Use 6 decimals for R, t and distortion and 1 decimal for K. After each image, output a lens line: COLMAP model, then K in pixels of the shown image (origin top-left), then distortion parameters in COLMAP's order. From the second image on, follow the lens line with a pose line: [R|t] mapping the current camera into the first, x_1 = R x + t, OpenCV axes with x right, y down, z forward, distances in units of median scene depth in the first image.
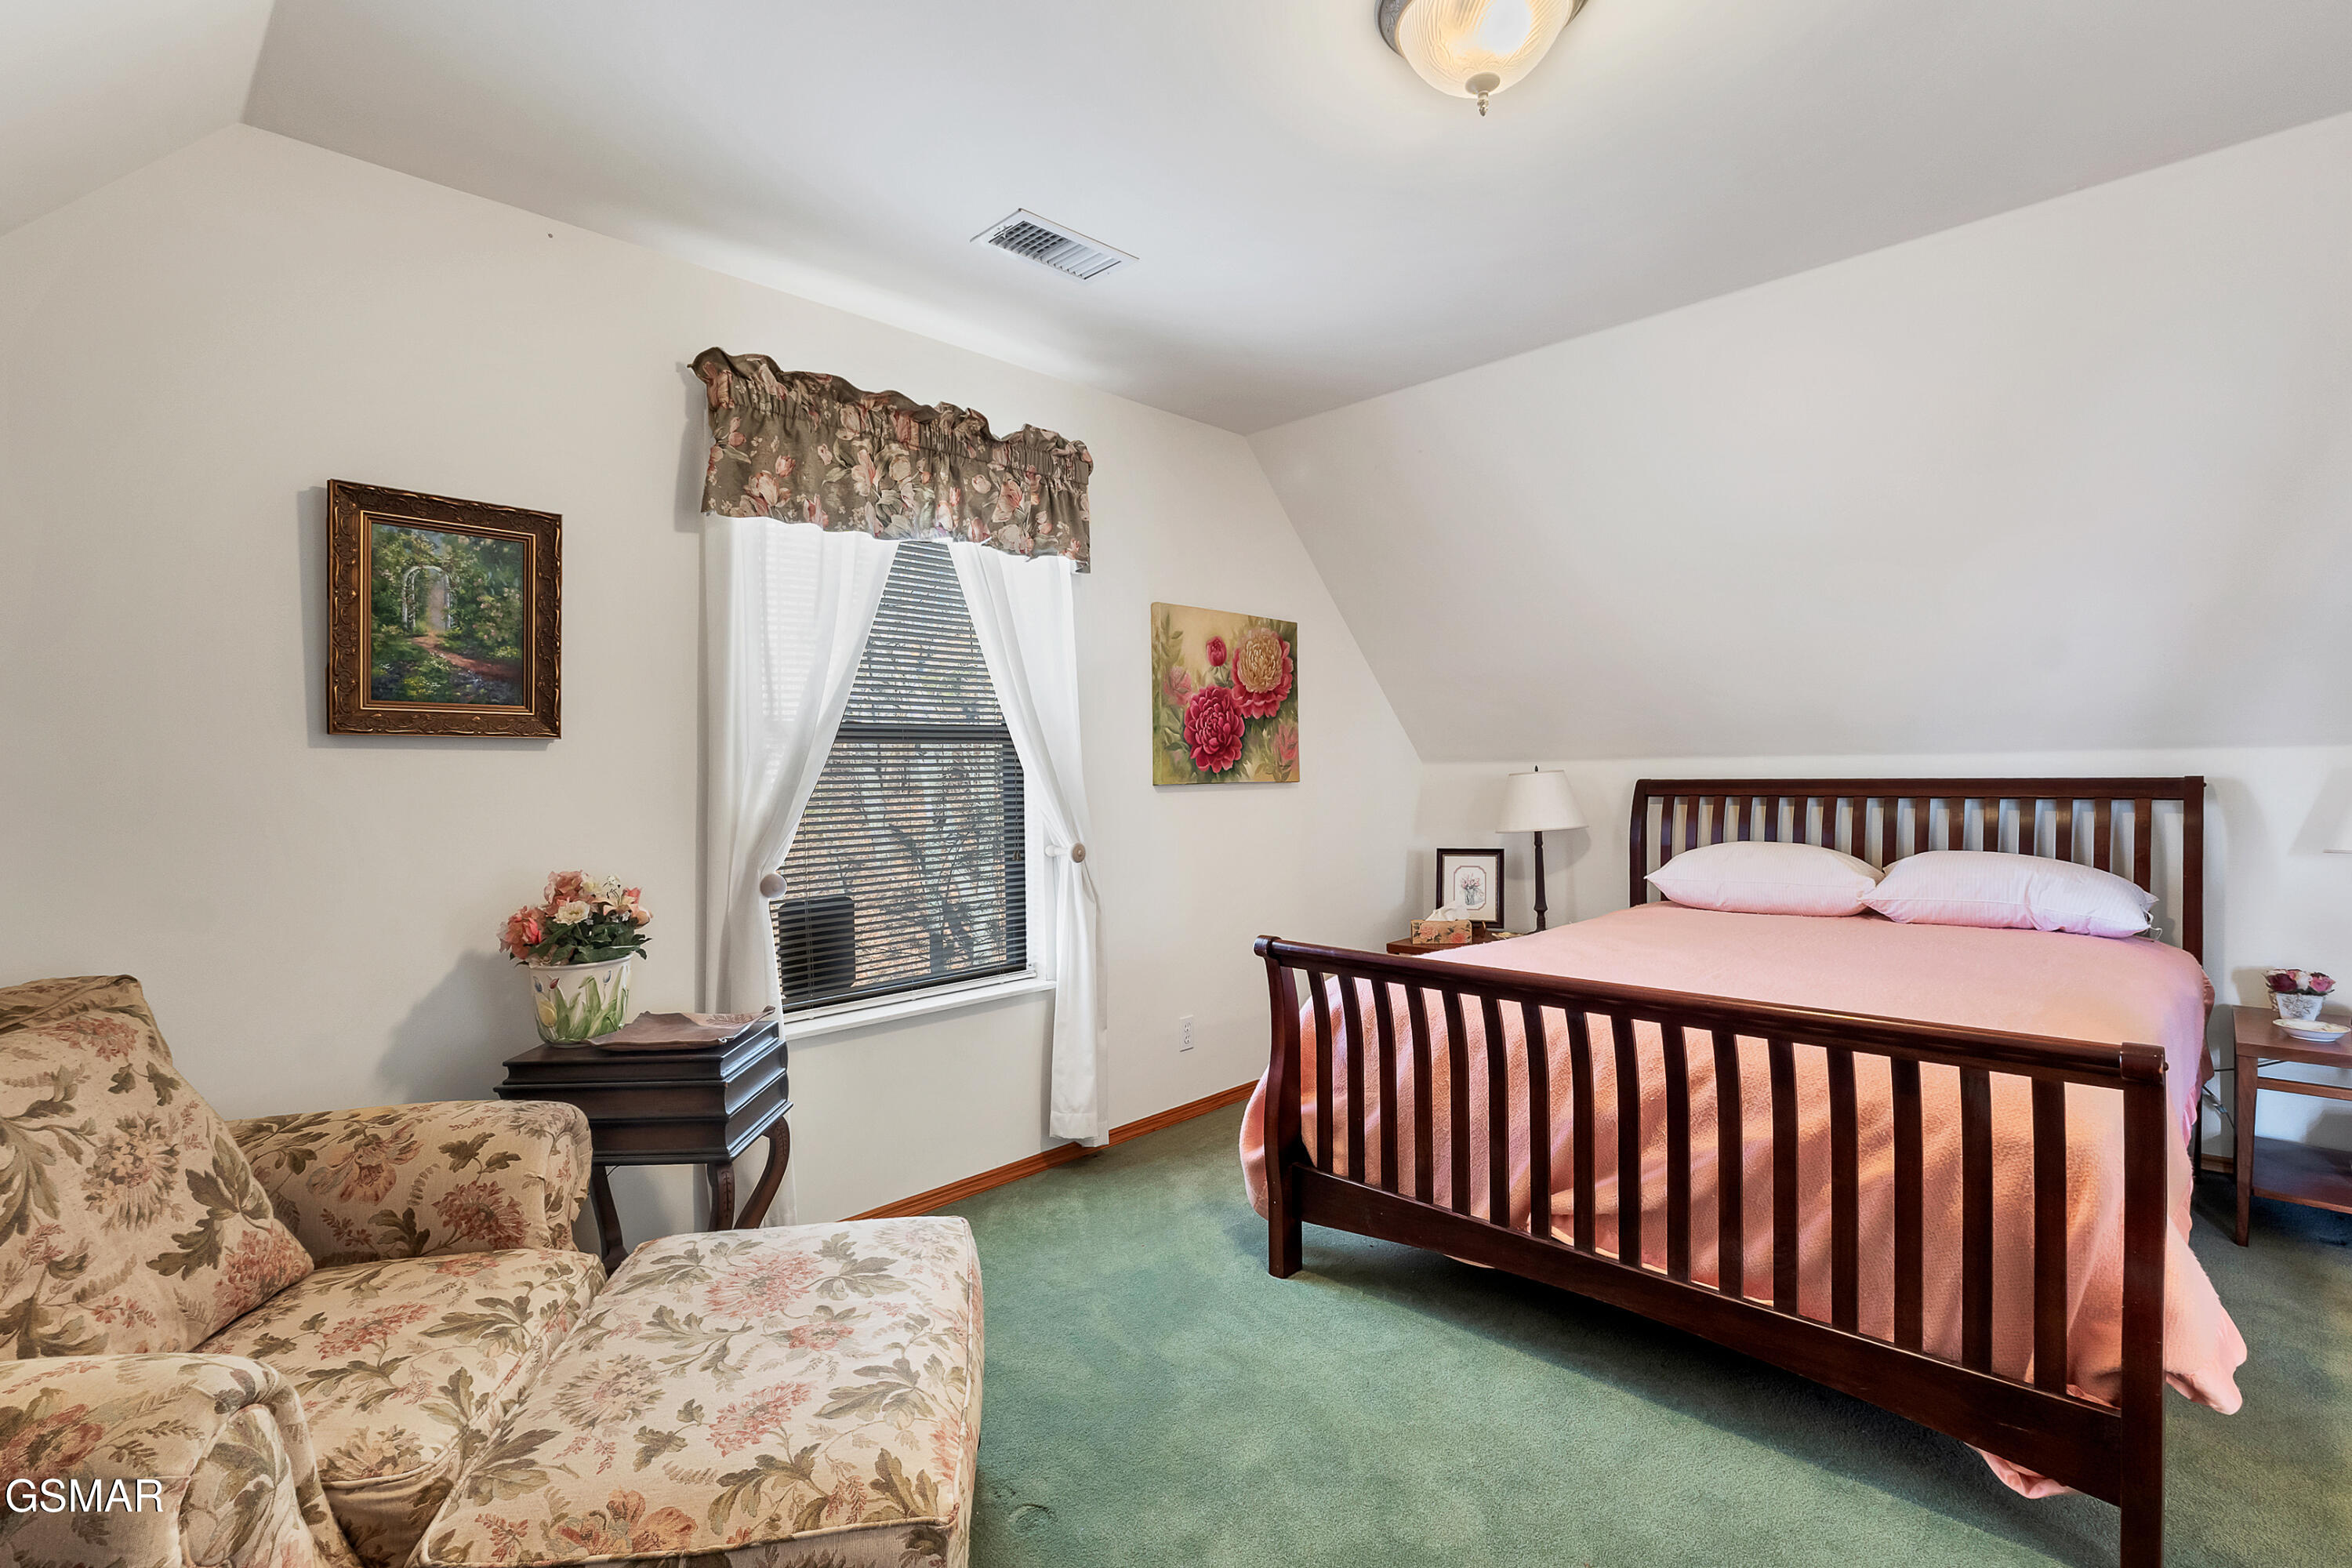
lens RADIAL K [[1046.2, 0, 1161.0], [0, 1046.2, 767.1], [0, 0, 1]] dist [-0.002971, -0.000405]
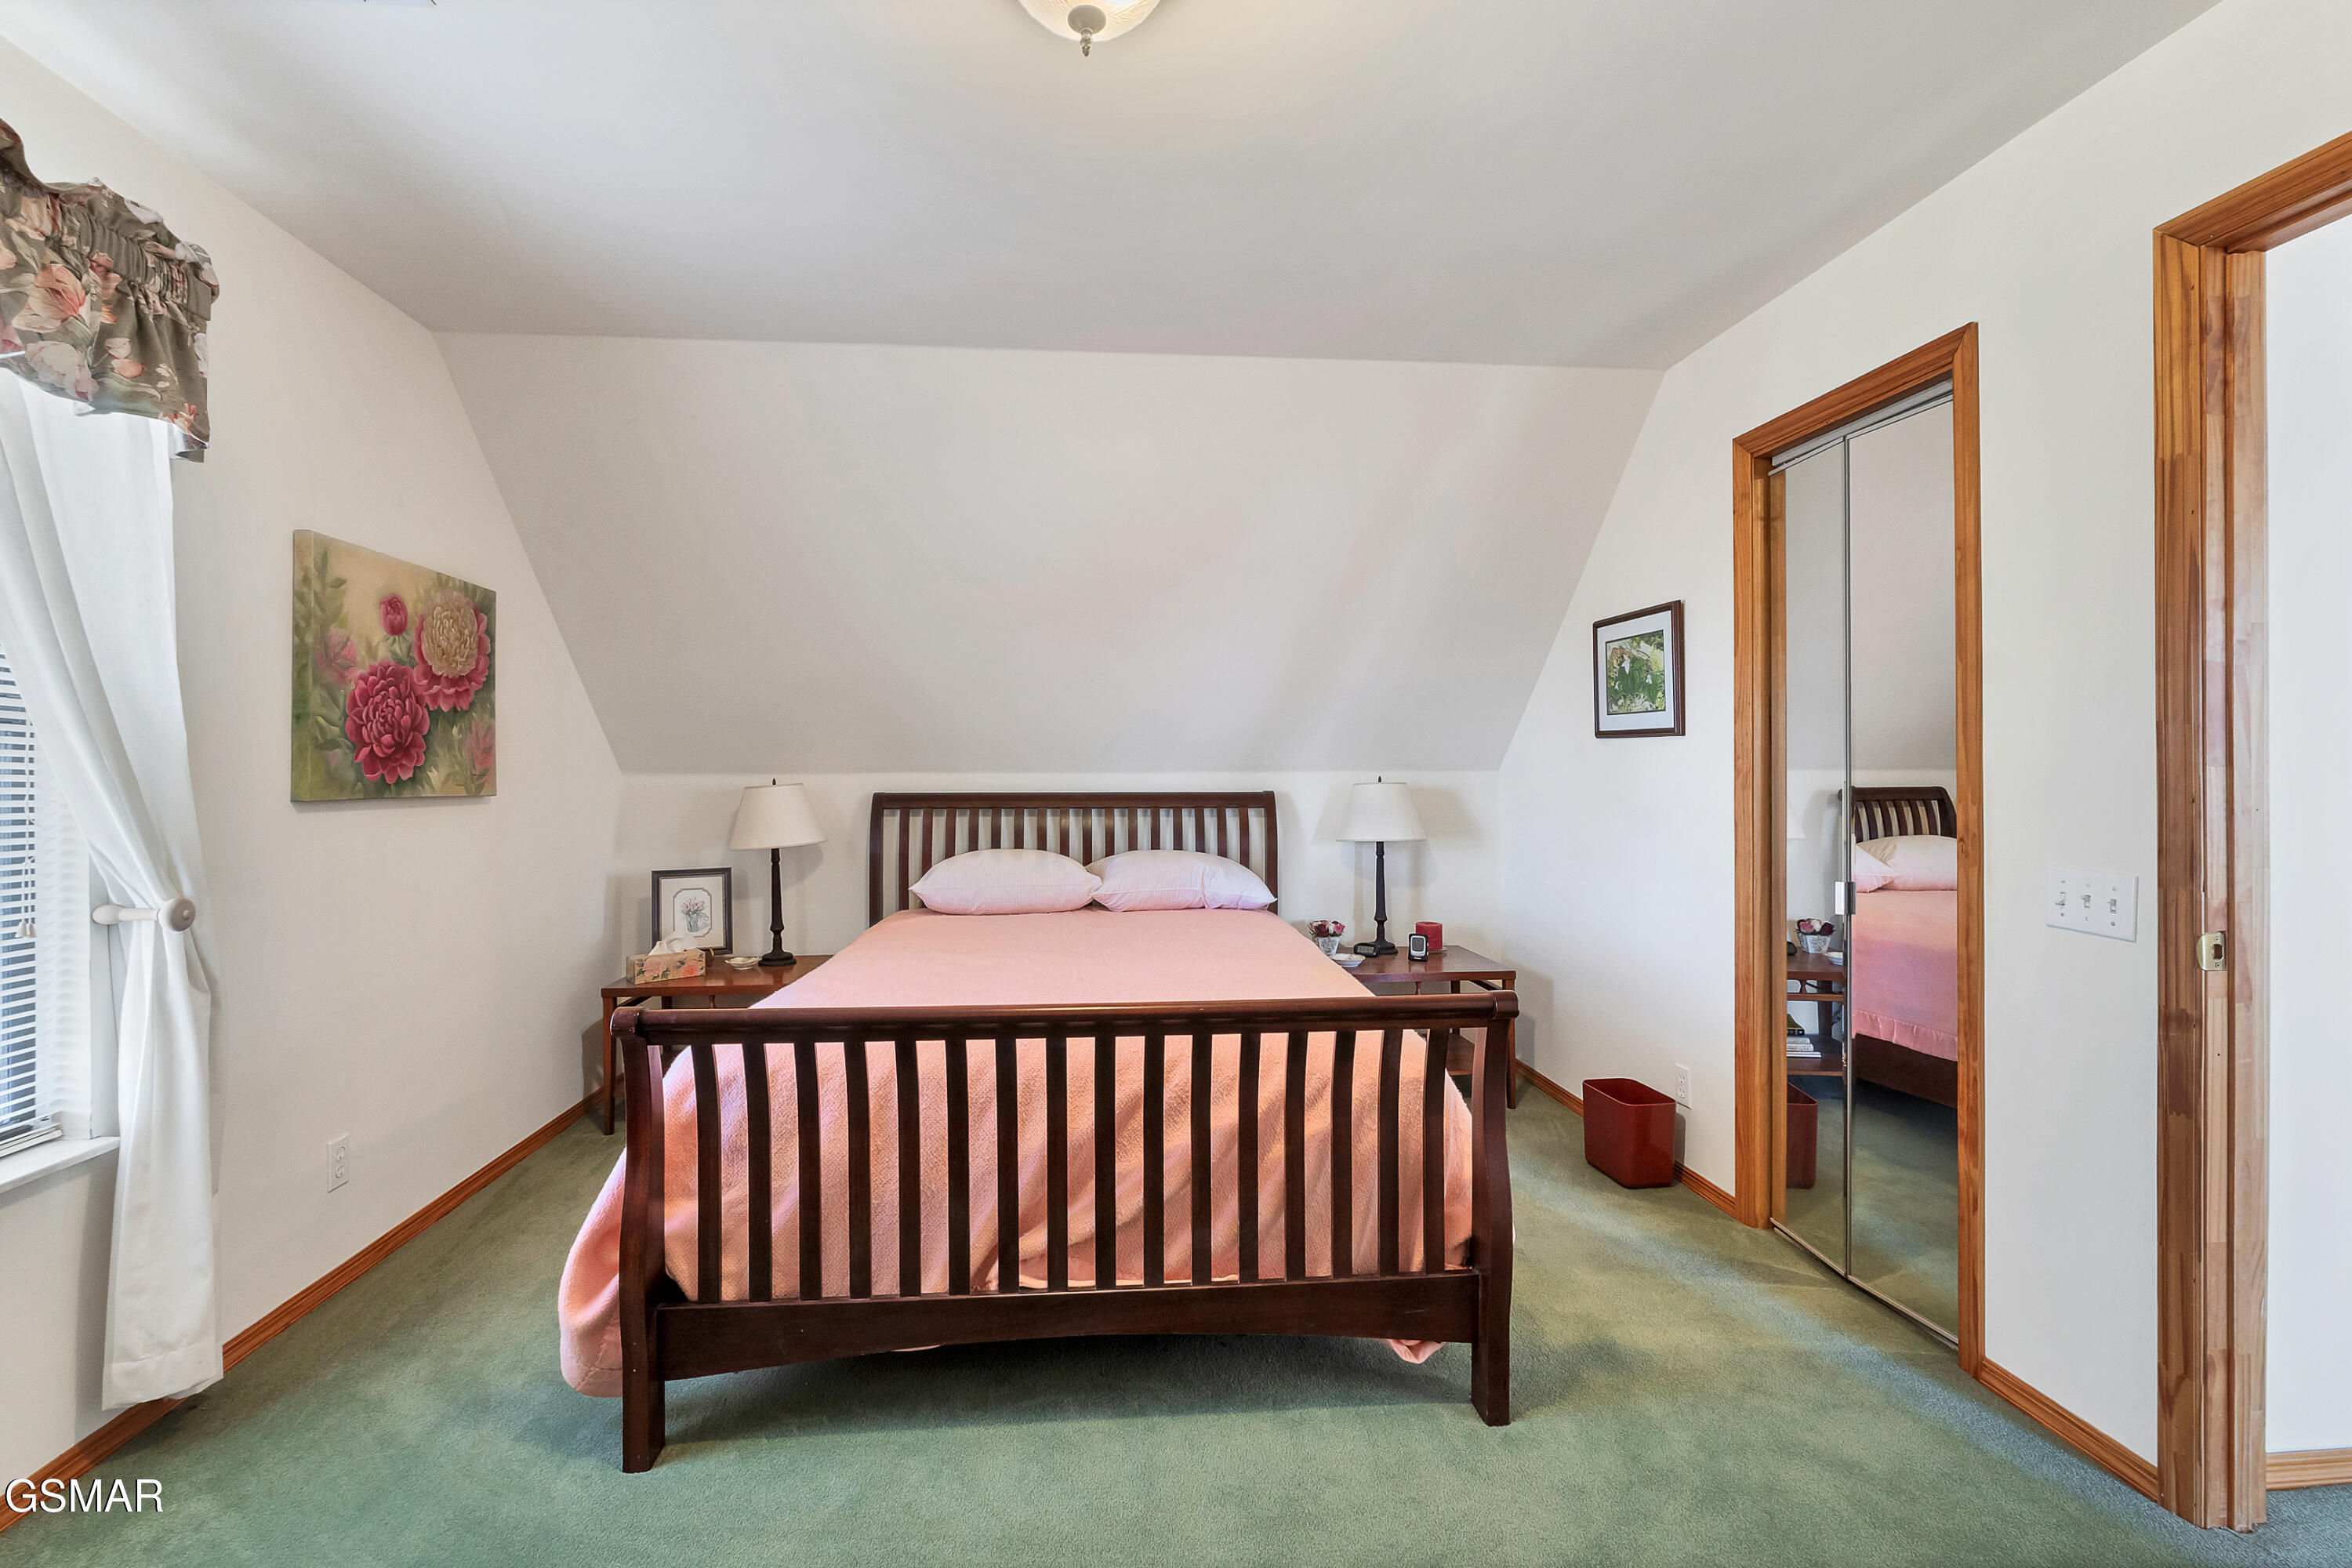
lens RADIAL K [[1007.3, 0, 1169.8], [0, 1007.3, 759.0], [0, 0, 1]] dist [-0.002675, -0.000850]
pose [[0.664560, 0.025519, 0.746799, -0.131942], [-0.010274, 0.999634, -0.025016, 0.000430], [-0.747164, 0.008952, 0.664579, 0.179688]]
